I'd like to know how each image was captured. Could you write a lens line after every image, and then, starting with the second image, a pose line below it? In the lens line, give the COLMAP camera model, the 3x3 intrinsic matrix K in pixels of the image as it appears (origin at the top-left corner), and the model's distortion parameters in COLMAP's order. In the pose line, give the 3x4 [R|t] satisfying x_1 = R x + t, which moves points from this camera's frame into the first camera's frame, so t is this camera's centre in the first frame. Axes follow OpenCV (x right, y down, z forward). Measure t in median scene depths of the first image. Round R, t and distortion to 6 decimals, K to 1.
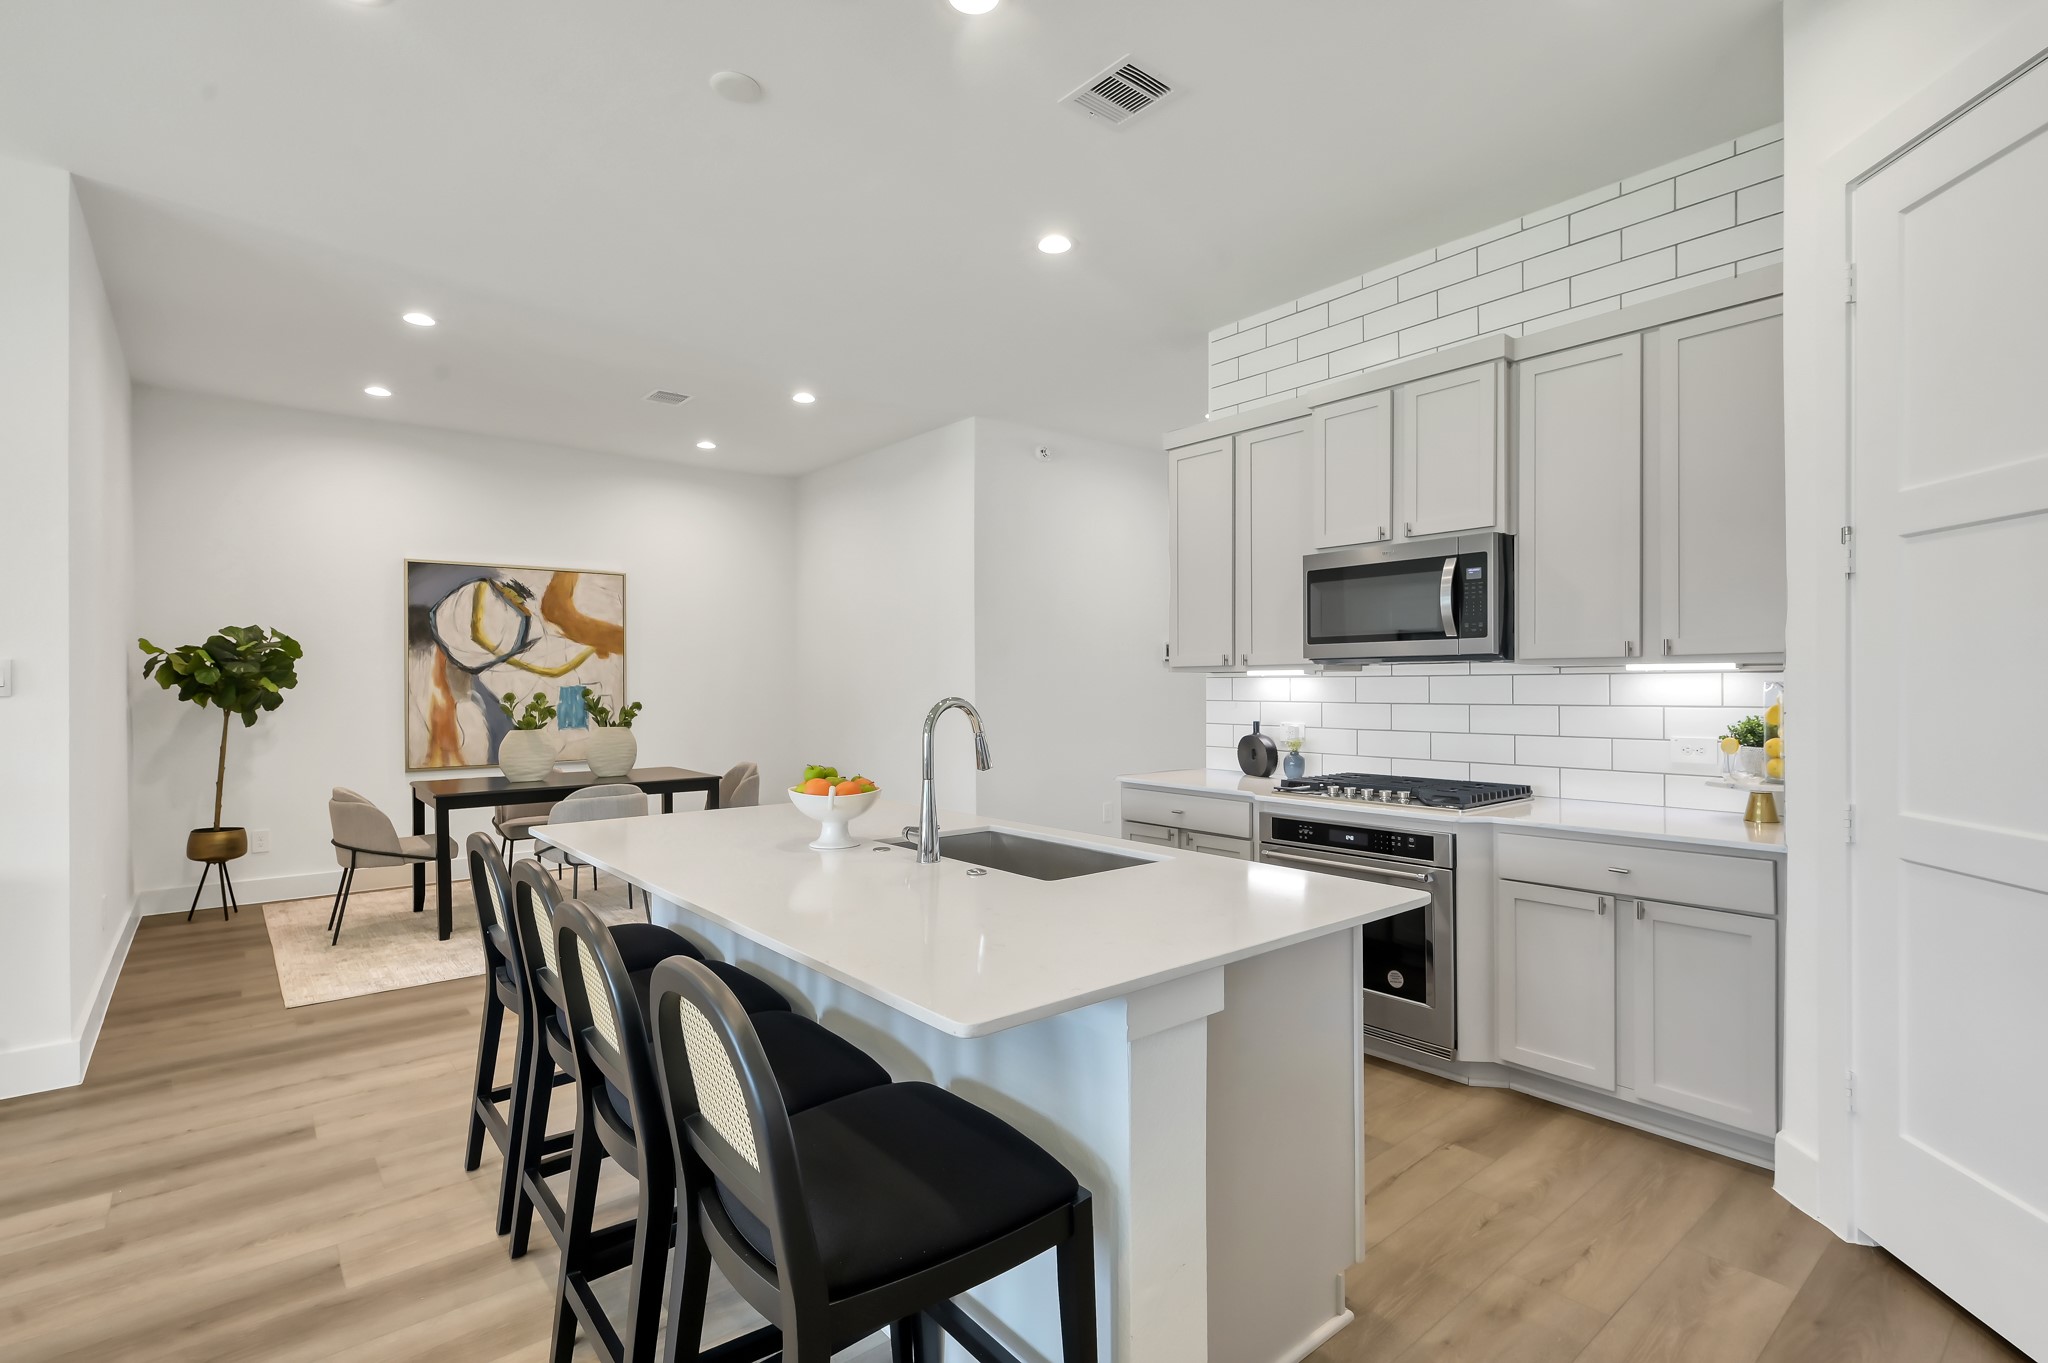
lens RADIAL K [[946.8, 0, 1011.6], [0, 946.8, 680.8], [0, 0, 1]] dist [-0.001927, -0.000054]
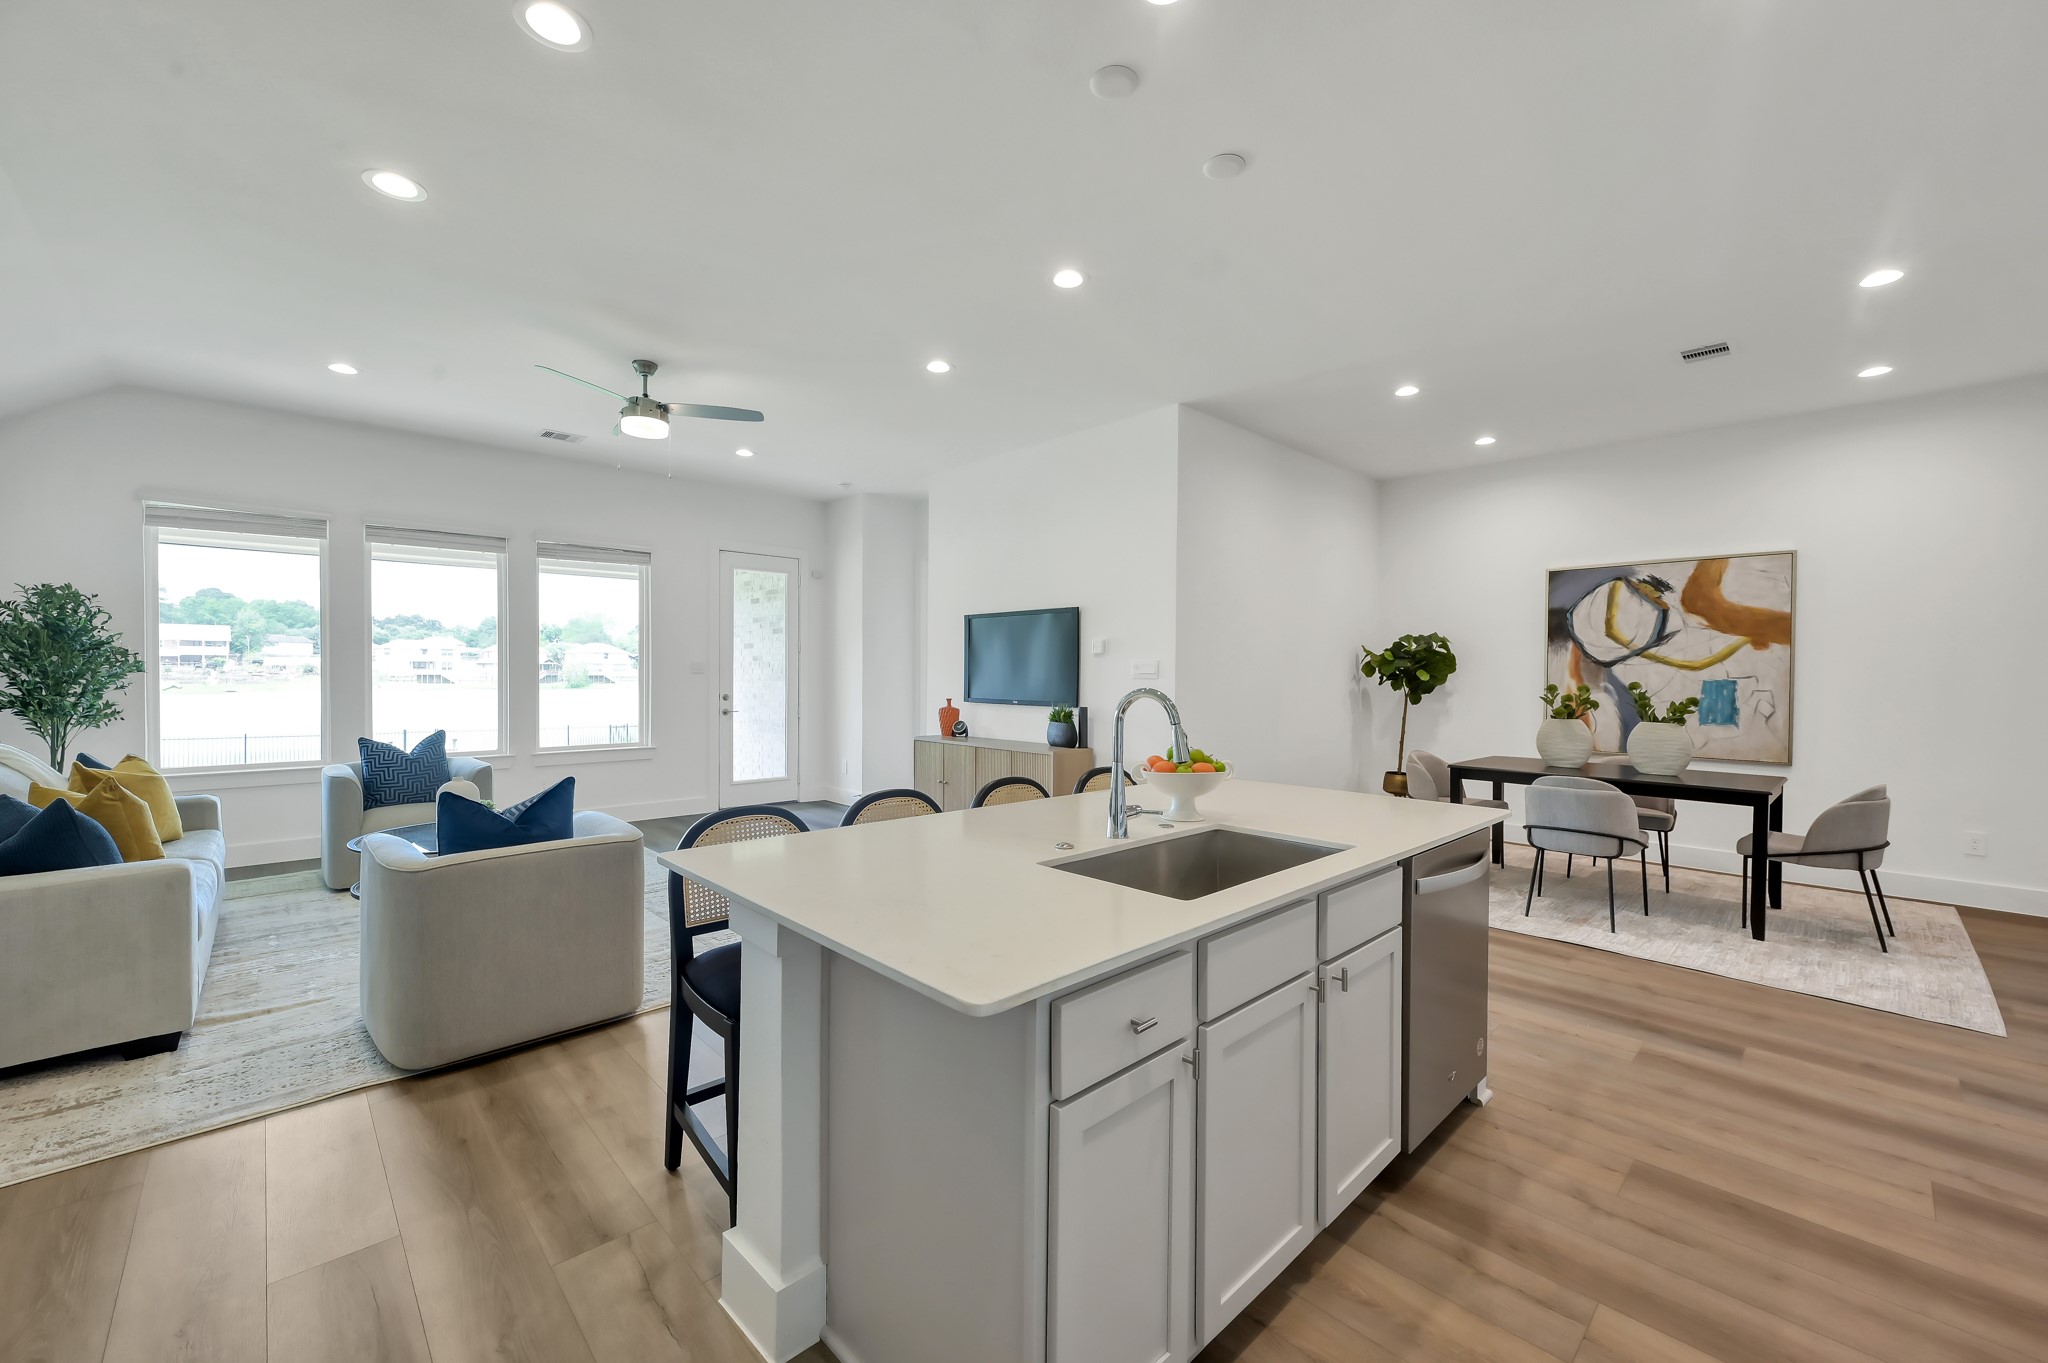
lens RADIAL K [[804.2, 0, 1023.0], [0, 804.2, 670.3], [0, 0, 1]] dist [0.003699, -0.000505]
pose [[0.093495, 0.002603, -0.995616, 0.280033], [-0.006722, 0.999975, 0.001983, -0.001001], [0.995597, 0.006508, 0.093510, 0.245334]]
